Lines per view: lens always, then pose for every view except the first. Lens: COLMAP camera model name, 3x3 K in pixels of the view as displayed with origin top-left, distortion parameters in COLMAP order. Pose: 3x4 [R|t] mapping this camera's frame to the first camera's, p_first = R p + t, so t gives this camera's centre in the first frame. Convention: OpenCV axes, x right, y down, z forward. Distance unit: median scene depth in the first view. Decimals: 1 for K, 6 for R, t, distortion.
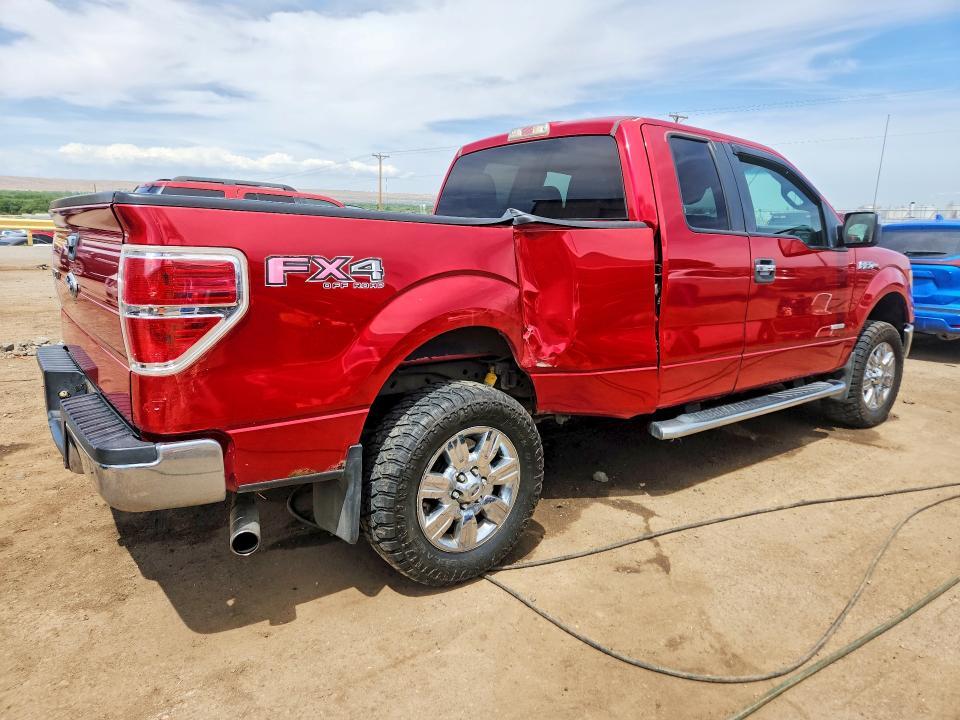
lens RADIAL K [[709.8, 0, 480.0], [0, 709.8, 360.0], [0, 0, 1]] dist [0.000083, -0.000948]
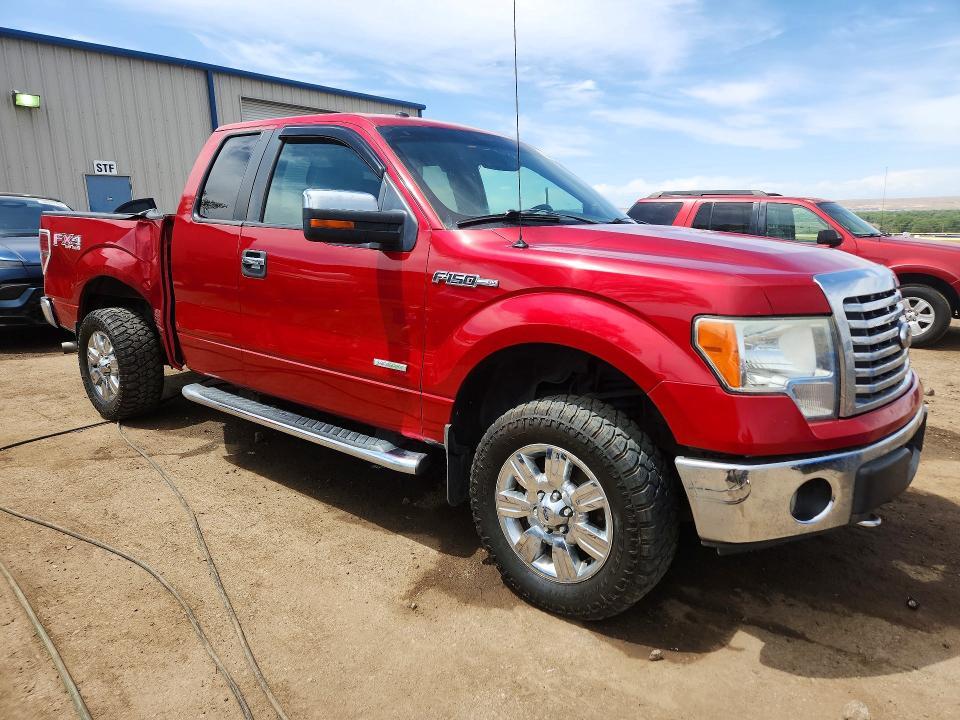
lens RADIAL K [[709.8, 0, 480.0], [0, 709.8, 360.0], [0, 0, 1]] dist [0.000083, -0.000948]
pose [[0.162345, 0.152290, -0.974911, 1.364498], [-0.205961, 0.971485, 0.117457, -0.172661], [0.964999, 0.181725, 0.189082, 1.125938]]
